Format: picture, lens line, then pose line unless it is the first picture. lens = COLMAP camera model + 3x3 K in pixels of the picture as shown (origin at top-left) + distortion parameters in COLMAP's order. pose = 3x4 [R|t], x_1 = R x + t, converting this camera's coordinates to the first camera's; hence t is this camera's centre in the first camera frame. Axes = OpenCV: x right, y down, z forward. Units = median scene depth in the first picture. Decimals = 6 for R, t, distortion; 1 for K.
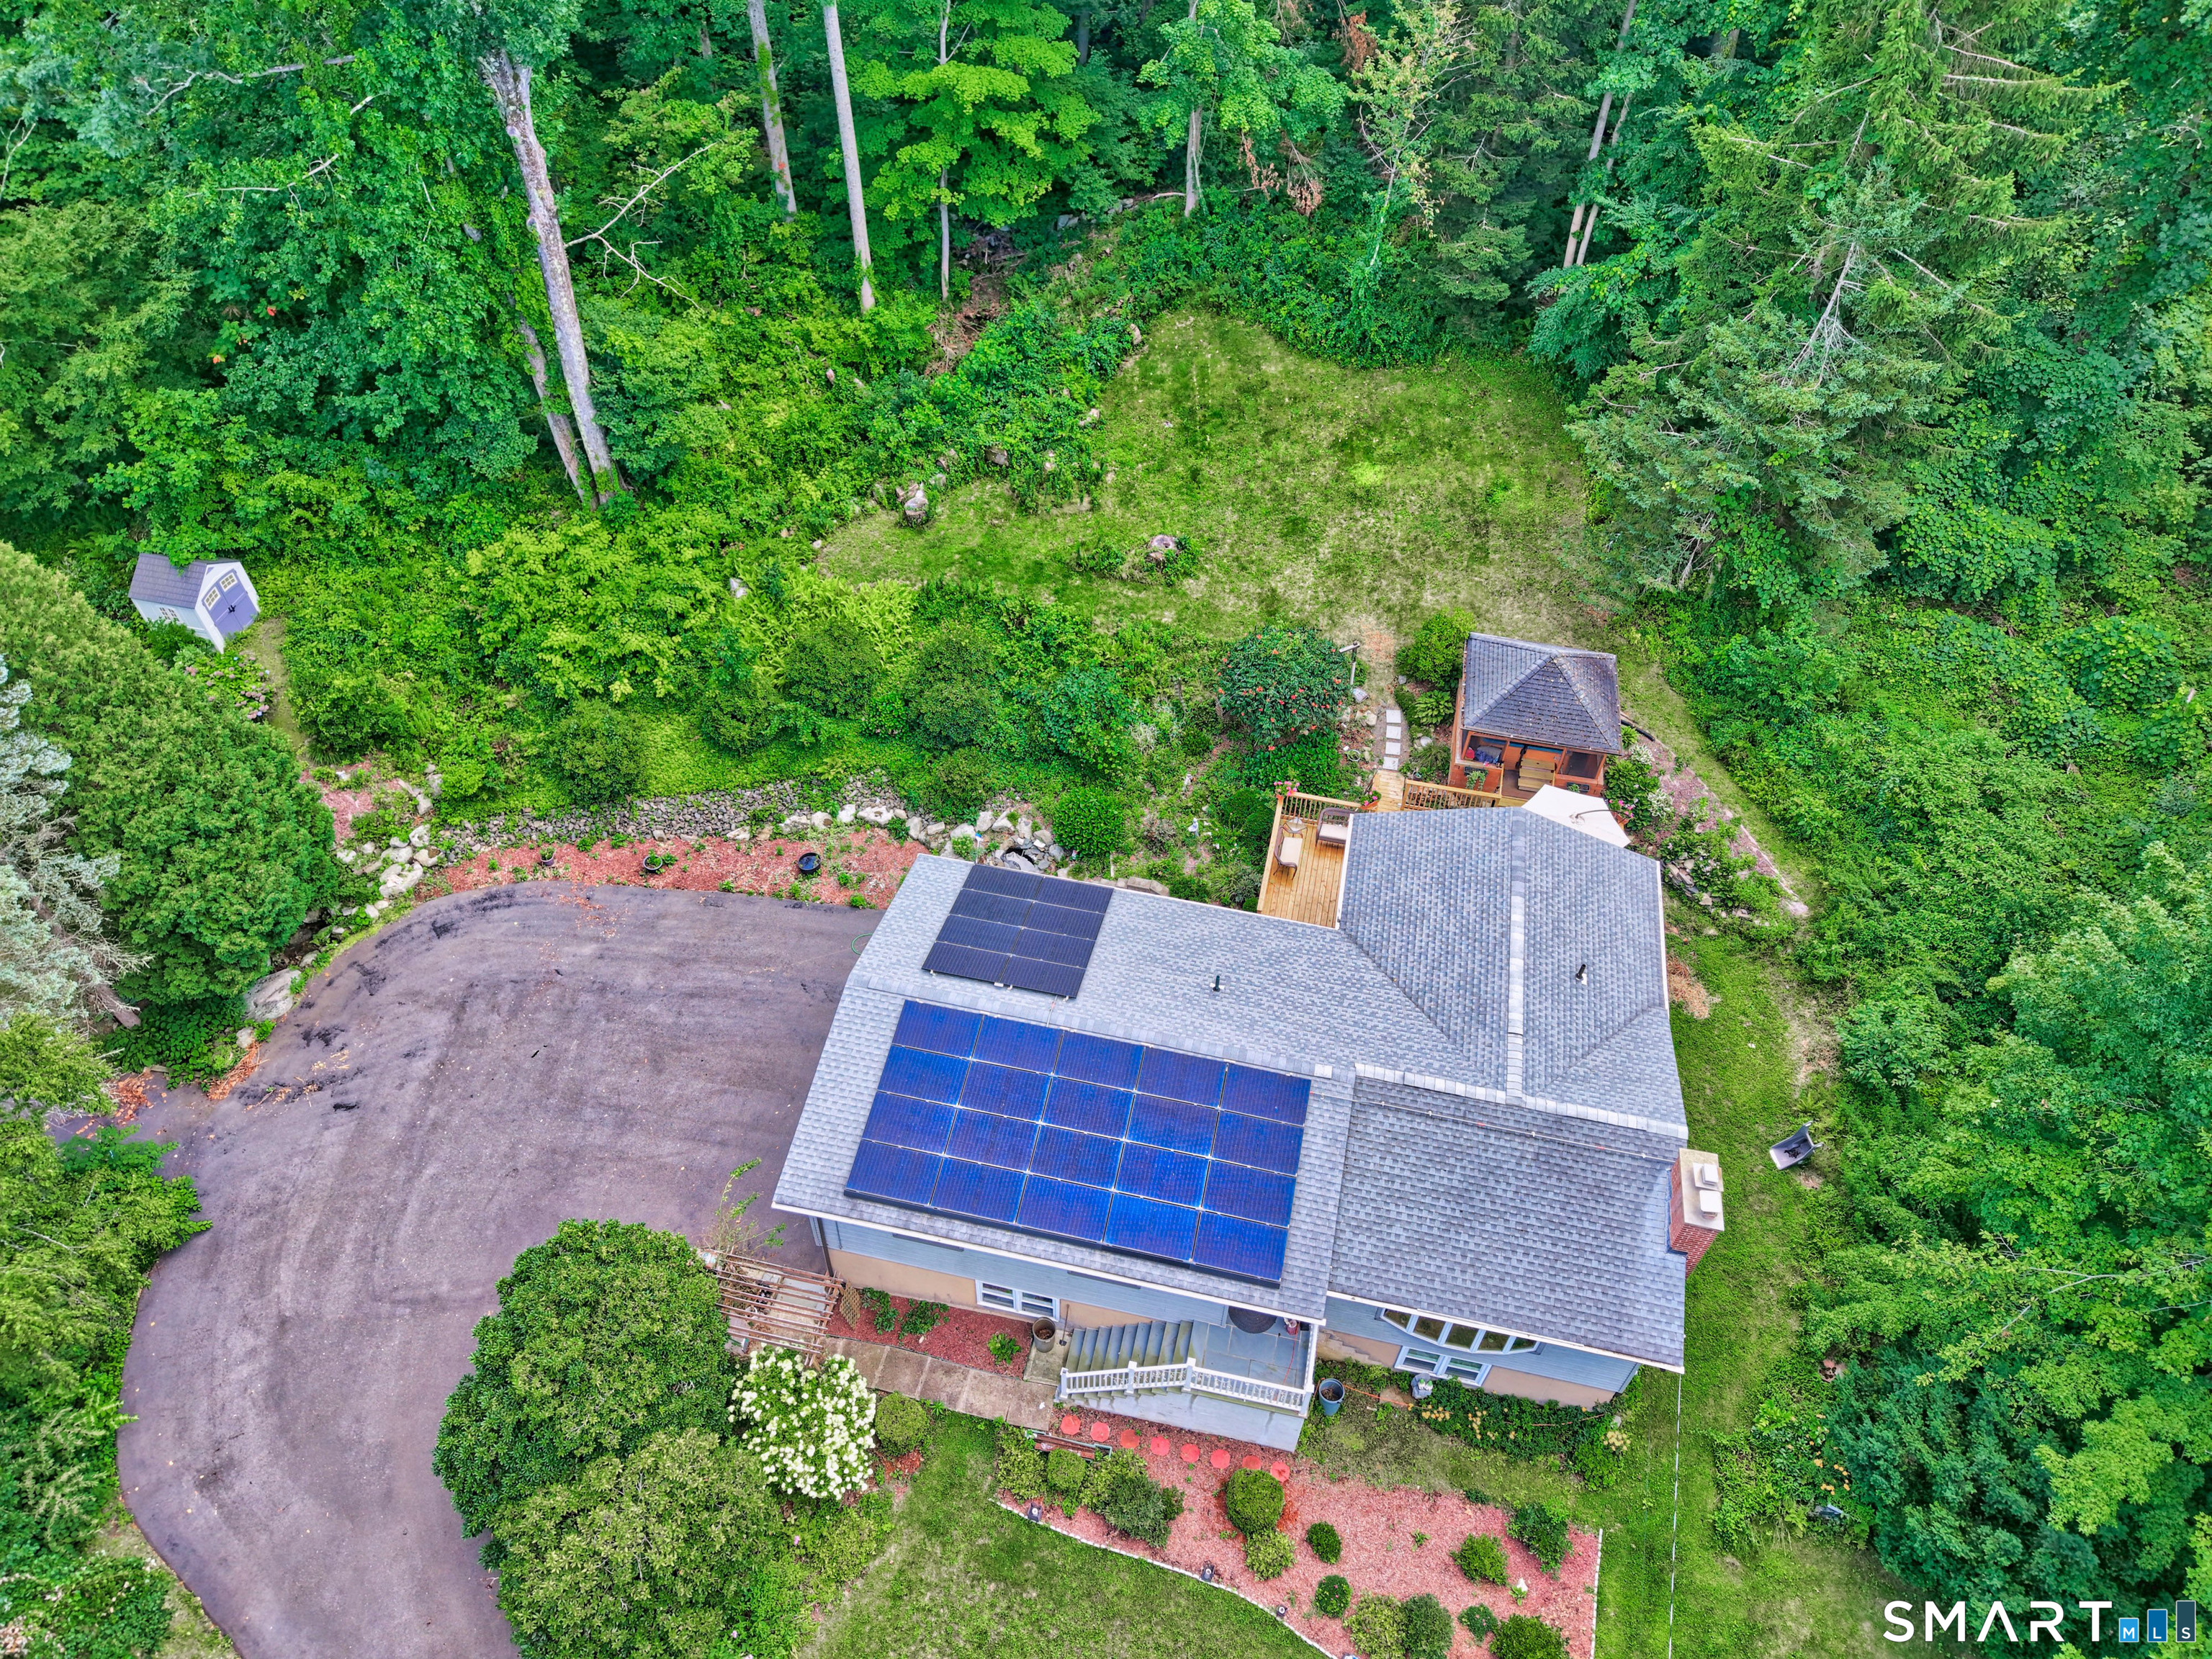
lens RADIAL K [[1483.5, 0, 1106.0], [0, 1483.5, 829.5], [0, 0, 1]] dist [0.003056, 0.000395]
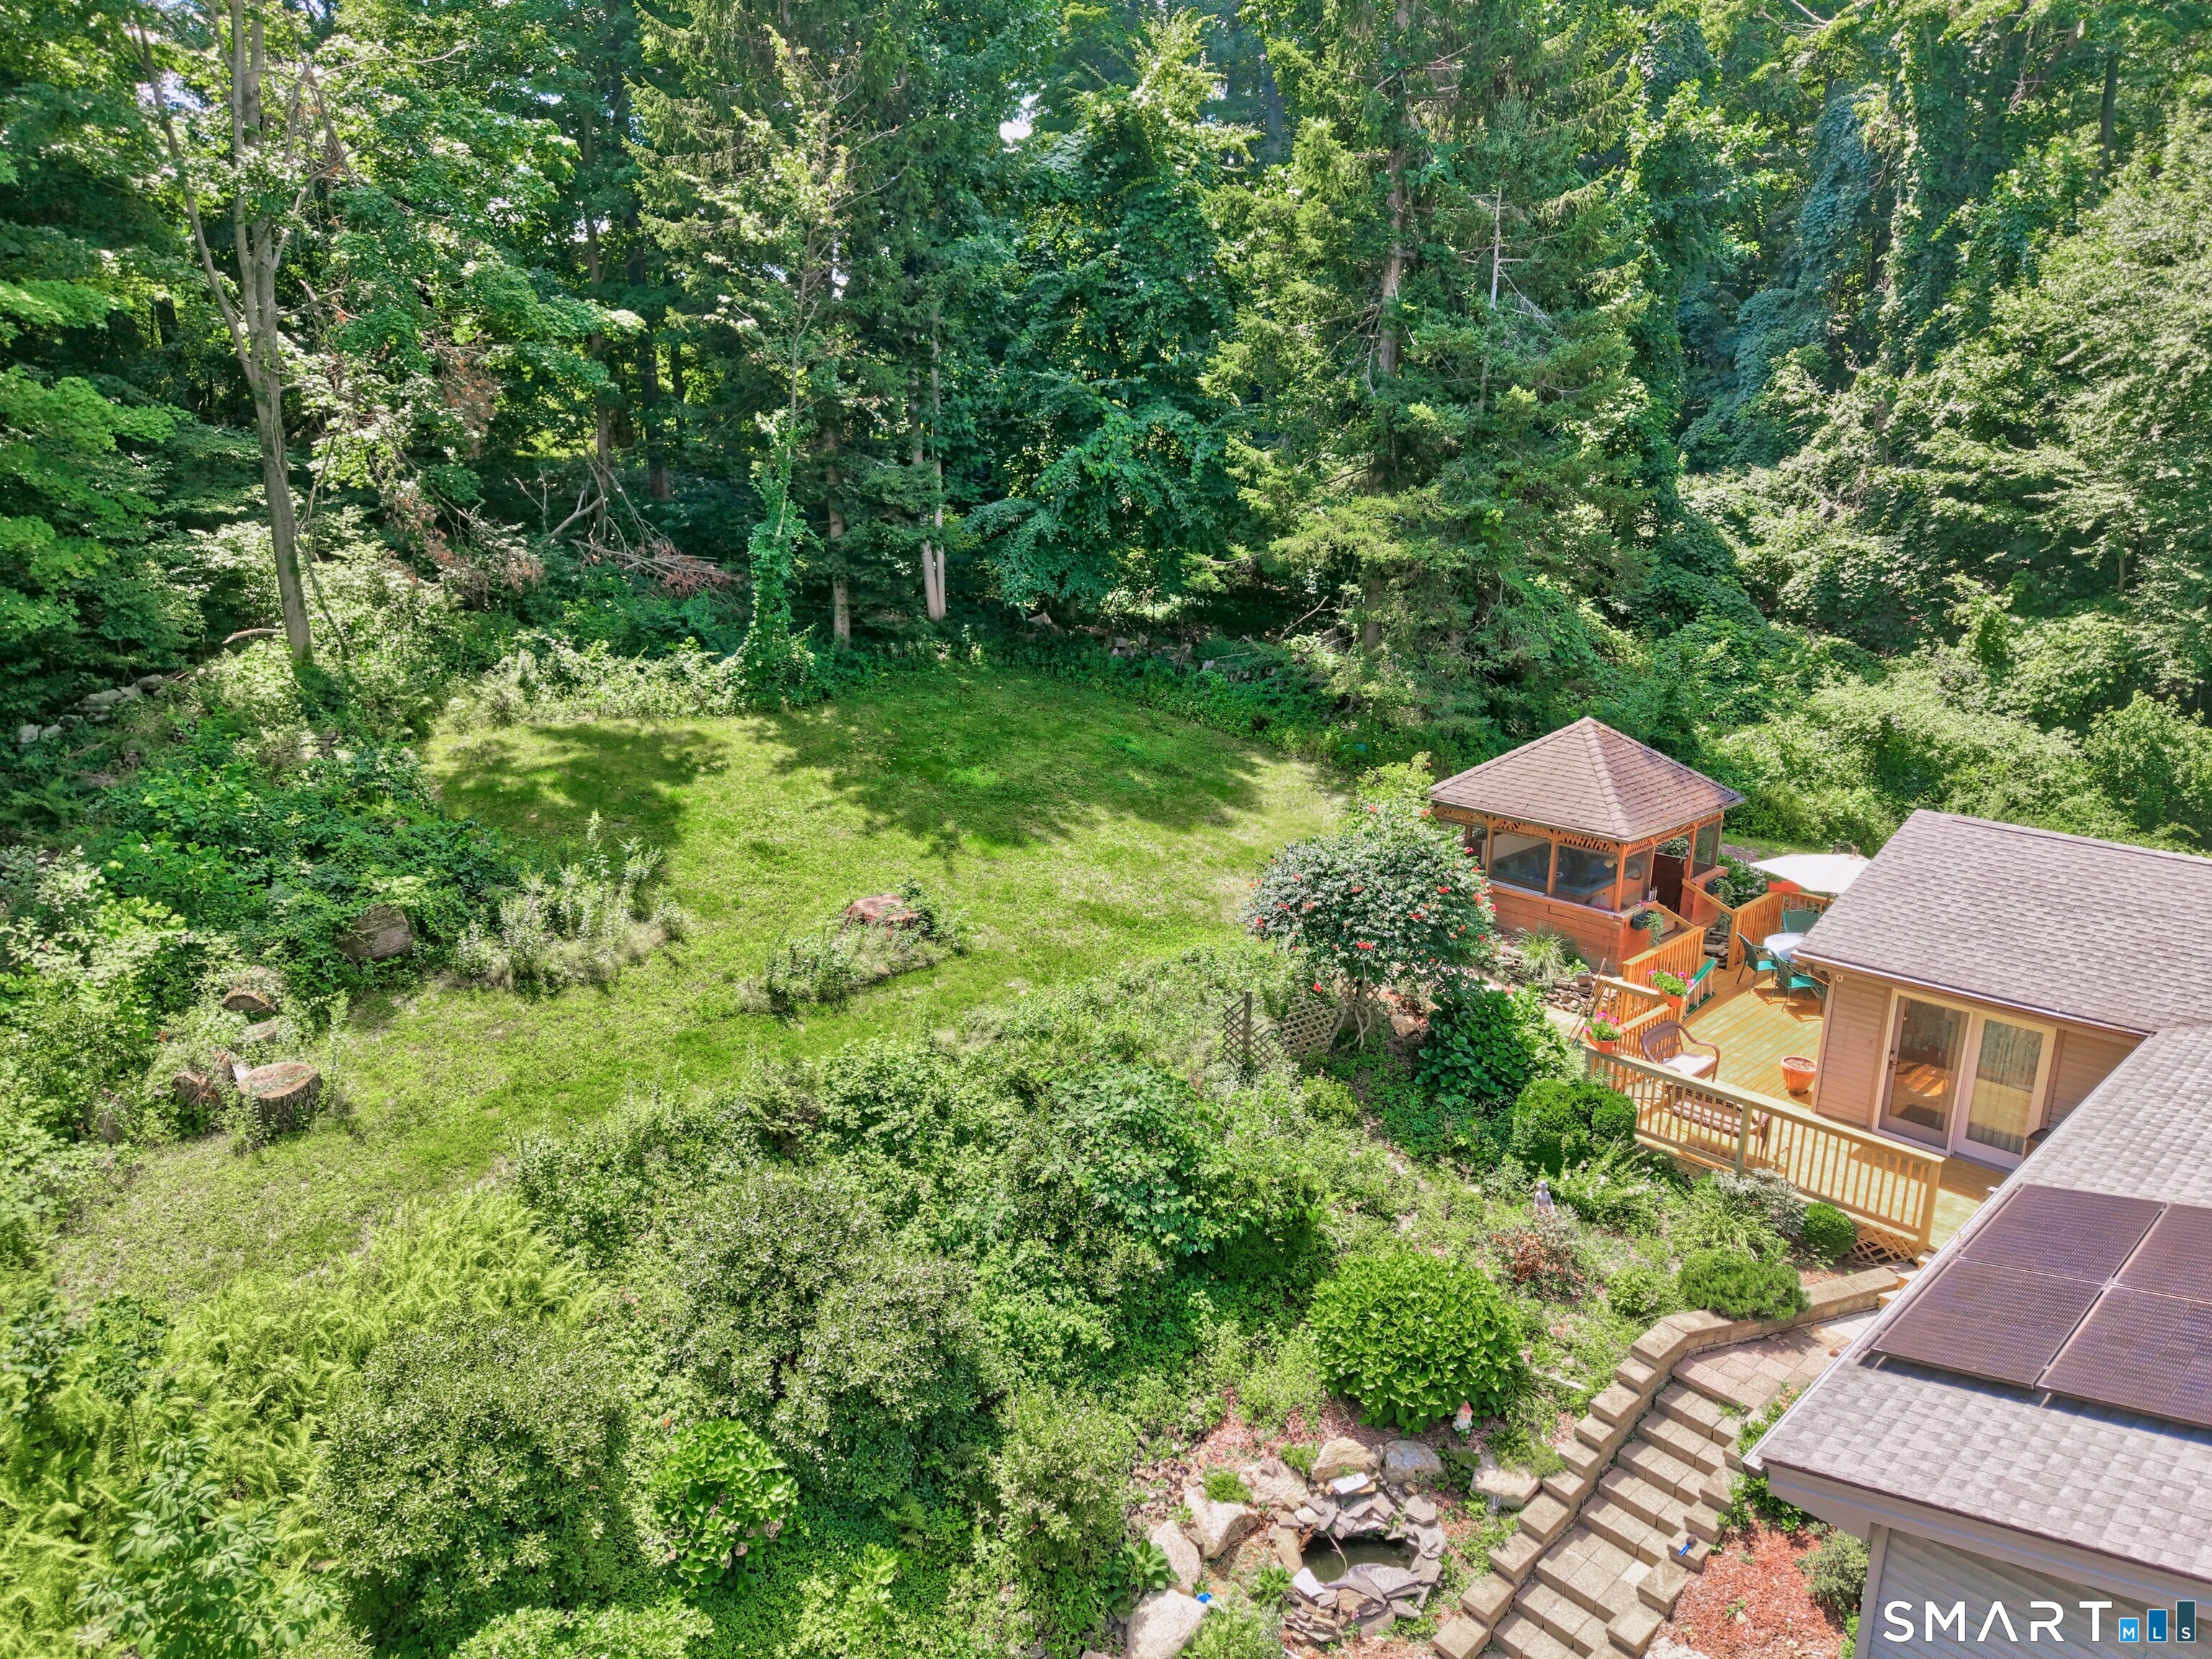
lens RADIAL K [[1483.5, 0, 1106.0], [0, 1483.5, 829.5], [0, 0, 1]] dist [0.003056, 0.000395]
pose [[0.560709, -0.241730, 0.791942, -0.319674], [0.603850, 0.773791, -0.191347, -0.078884], [-0.566543, 0.585504, 0.579840, 0.699666]]
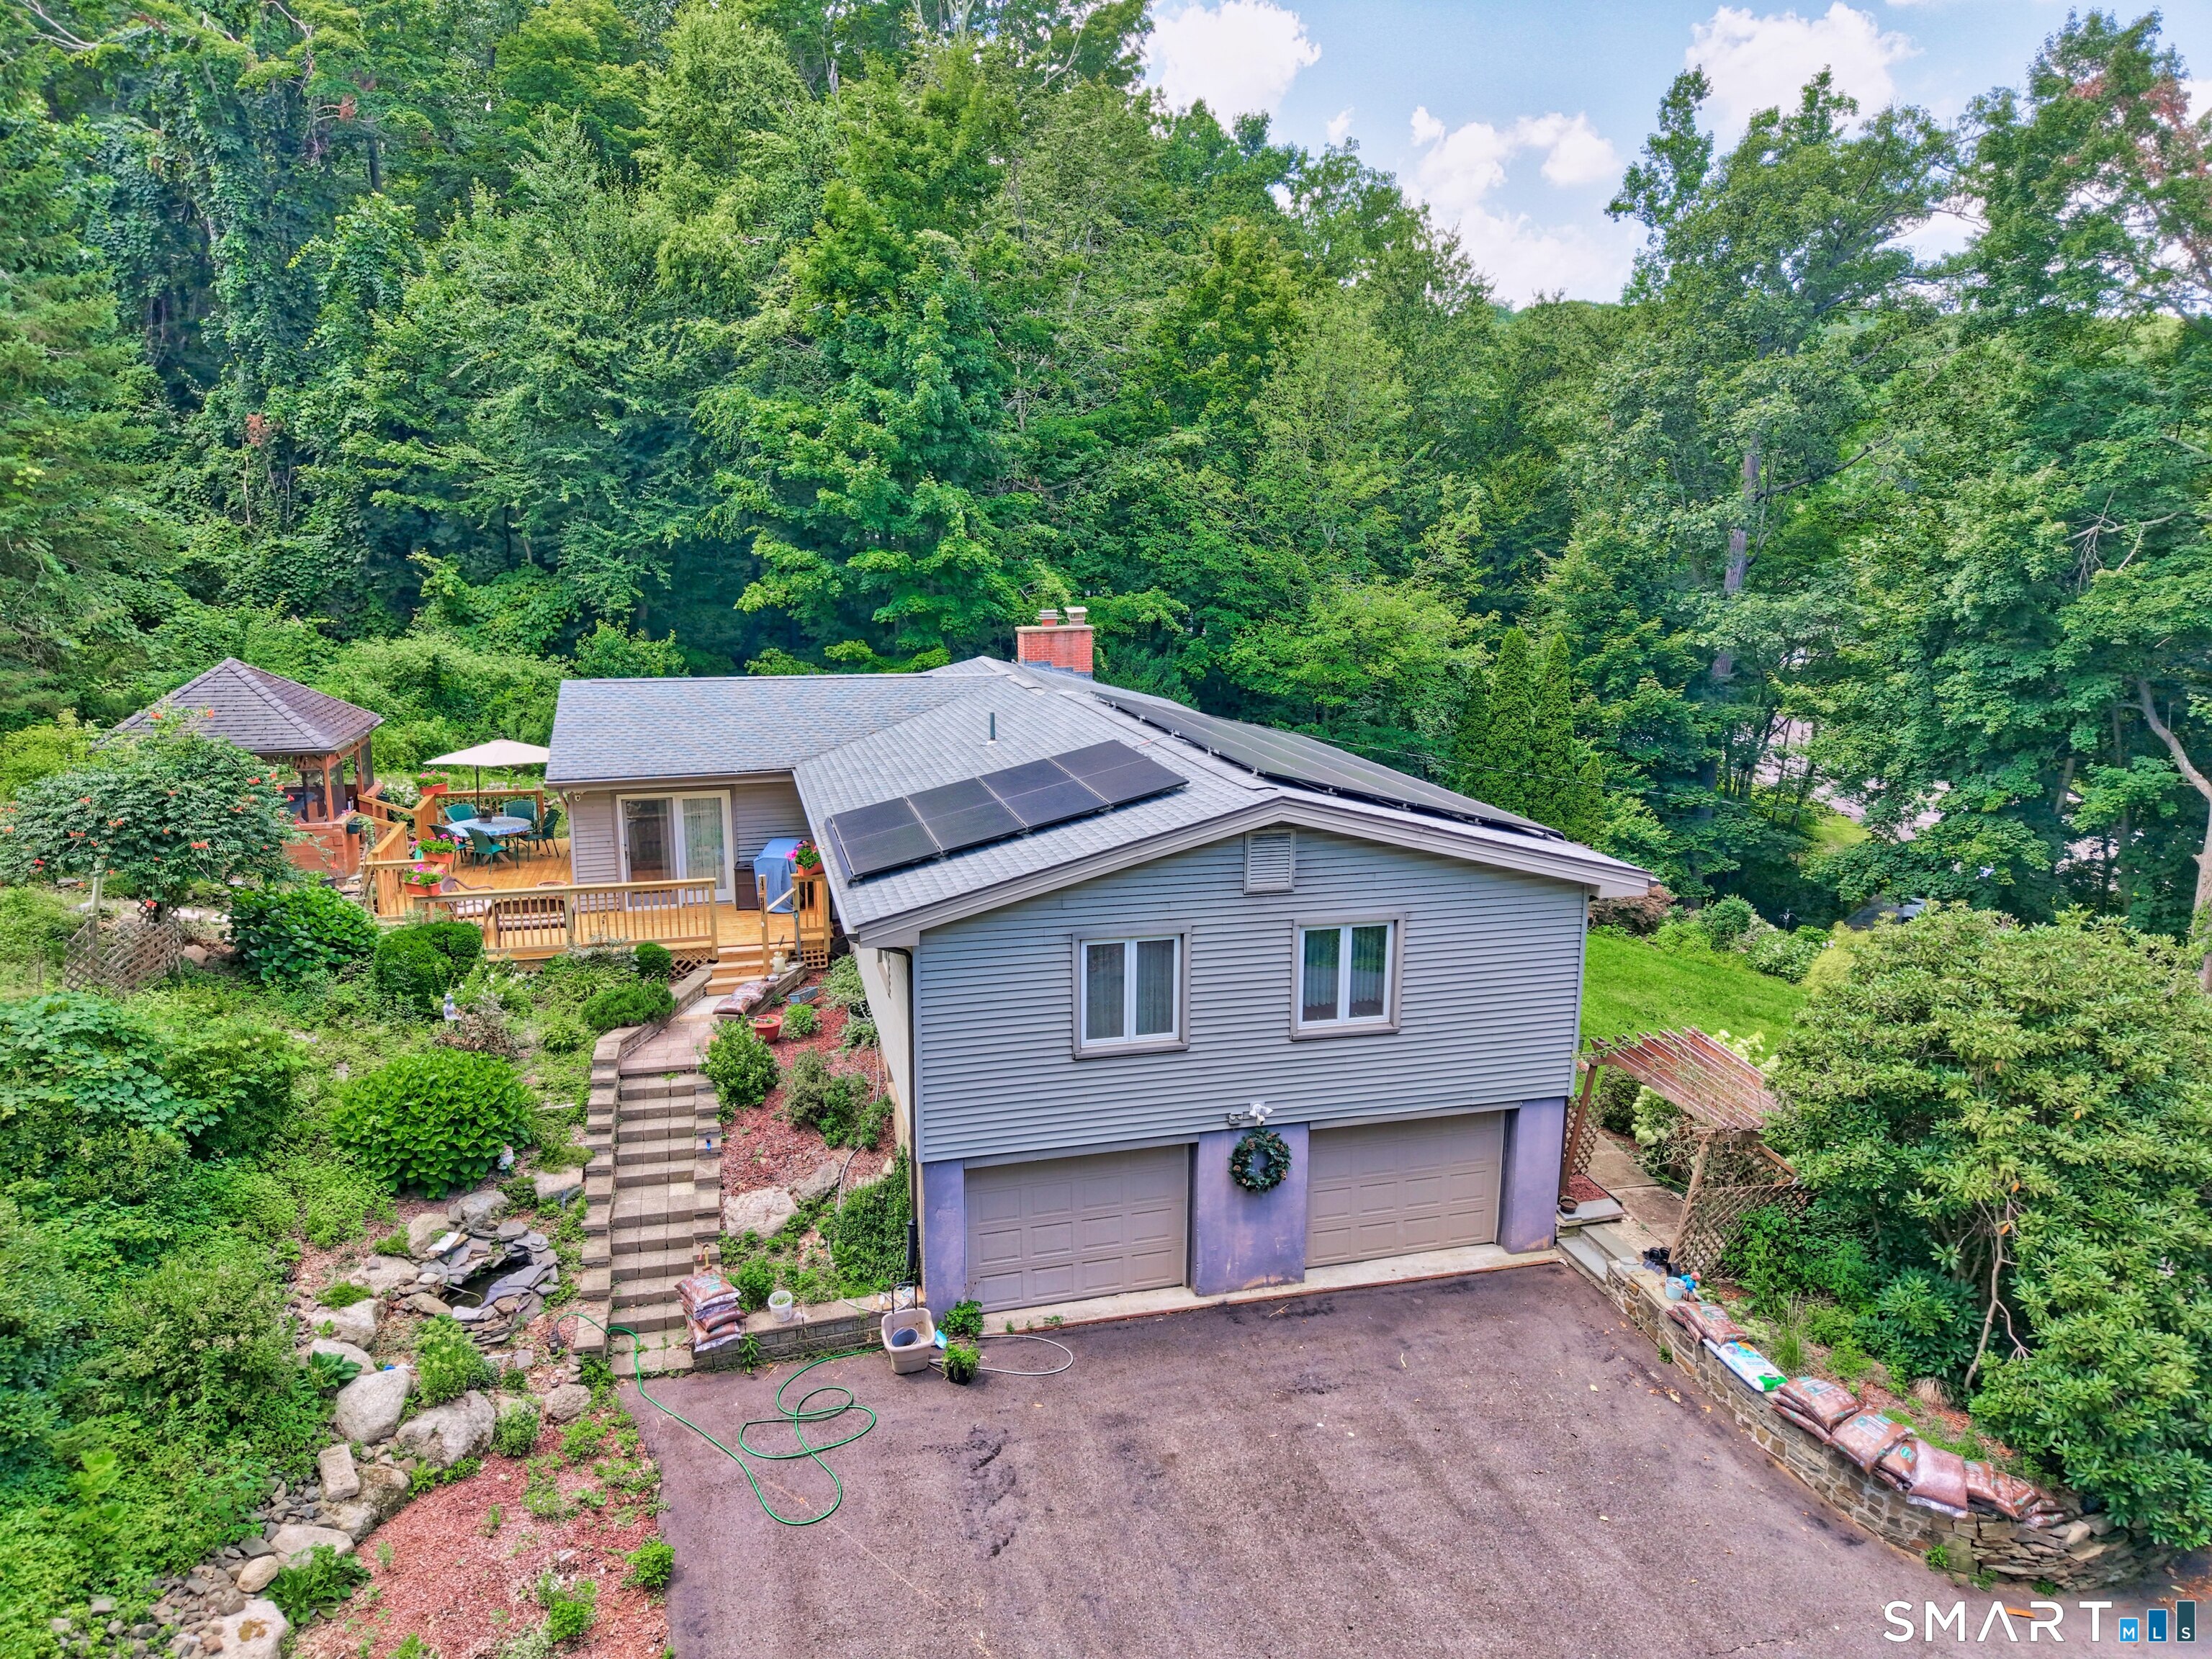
lens RADIAL K [[1483.5, 0, 1106.0], [0, 1483.5, 829.5], [0, 0, 1]] dist [0.003056, 0.000395]
pose [[-0.460656, -0.212506, 0.861764, -0.442815], [0.627408, 0.608803, 0.485508, -0.139527], [-0.627818, 0.764330, -0.147121, 0.828364]]
